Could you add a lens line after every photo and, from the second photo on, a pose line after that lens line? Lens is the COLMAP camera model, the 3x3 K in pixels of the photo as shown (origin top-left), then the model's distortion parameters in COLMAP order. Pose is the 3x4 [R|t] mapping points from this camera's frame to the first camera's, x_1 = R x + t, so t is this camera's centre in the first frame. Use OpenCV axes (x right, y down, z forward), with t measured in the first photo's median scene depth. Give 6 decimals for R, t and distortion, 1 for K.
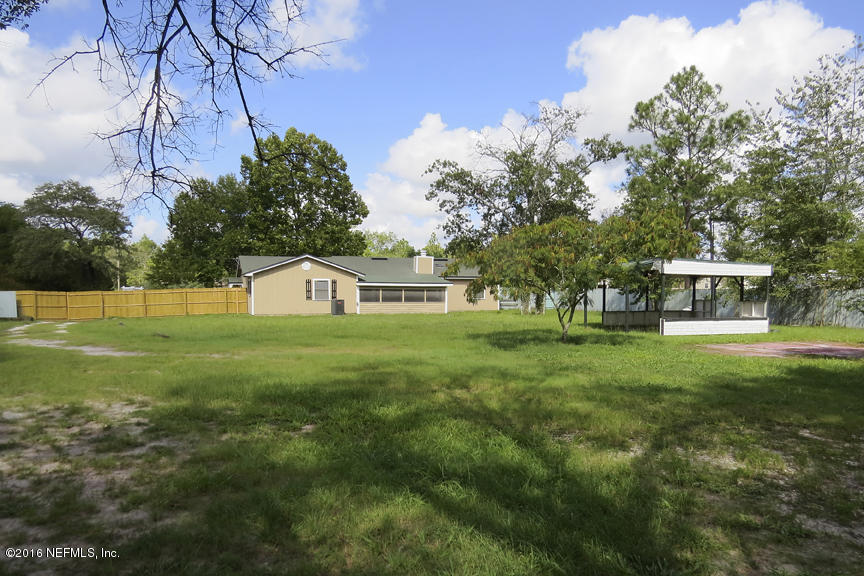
lens RADIAL K [[625.9, 0, 432.8], [0, 625.9, 301.7], [0, 0, 1]] dist [-0.006819, -0.003306]
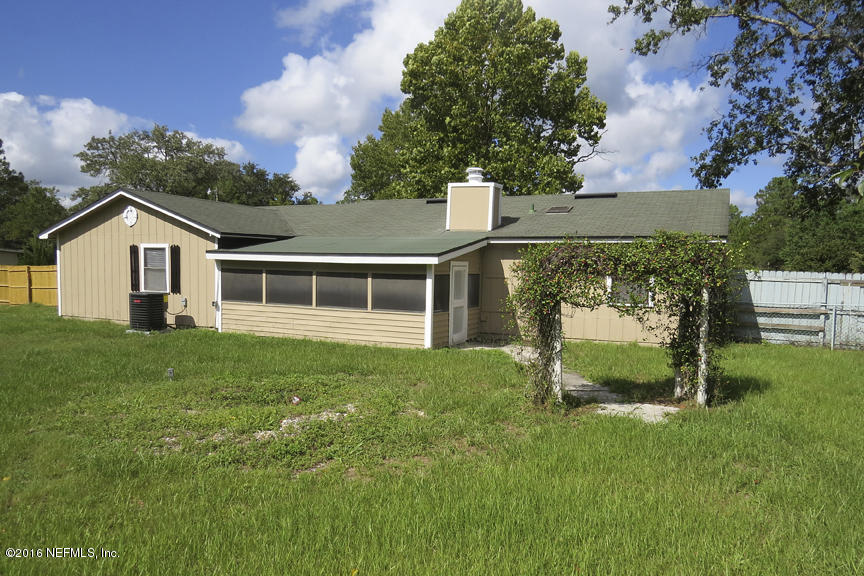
lens RADIAL K [[625.5, 0, 432.6], [0, 625.5, 309.5], [0, 0, 1]] dist [-0.004658, -0.006252]
pose [[0.686598, 0.059007, -0.724639, 0.268846], [-0.031380, 0.998177, 0.051548, -0.018854], [0.726360, -0.012653, 0.687198, 0.821515]]
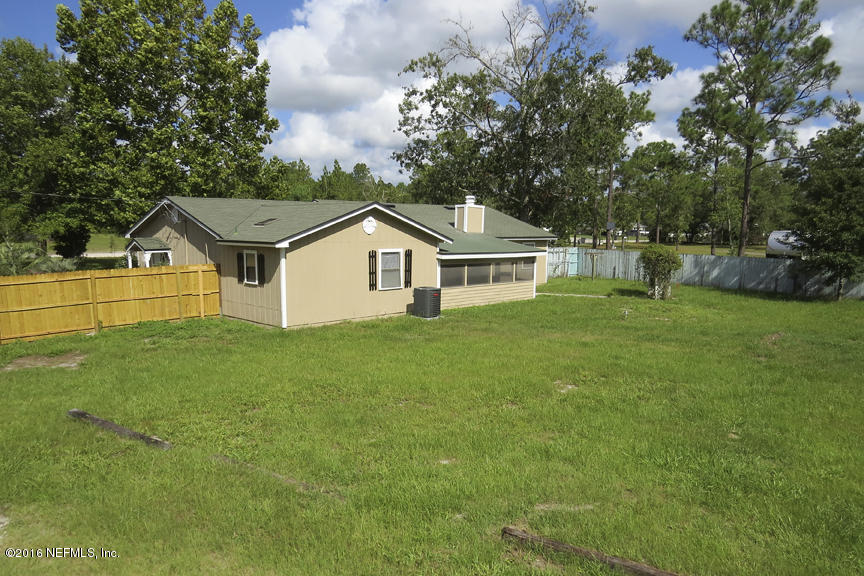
lens RADIAL K [[625.5, 0, 432.6], [0, 625.5, 309.5], [0, 0, 1]] dist [-0.004658, -0.006252]
pose [[0.904398, -0.046375, 0.424162, -0.365263], [-0.005402, 0.992752, 0.120060, -0.048338], [-0.426656, -0.110873, 0.897592, 0.490645]]
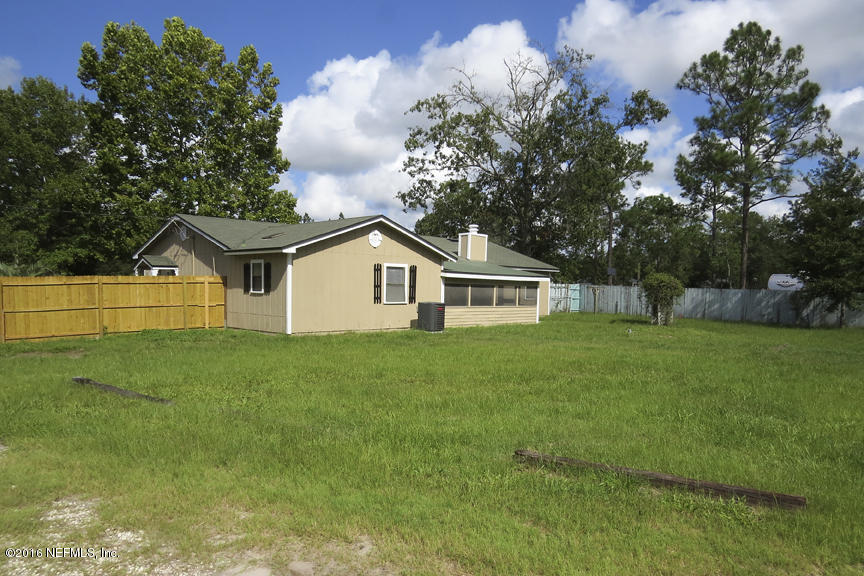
lens RADIAL K [[625.9, 0, 432.8], [0, 625.9, 301.7], [0, 0, 1]] dist [-0.006819, -0.003306]
pose [[0.905170, 0.006832, 0.424994, -0.369076], [-0.014049, 0.999805, 0.013849, -0.011446], [-0.424817, -0.018506, 0.905090, 0.487605]]
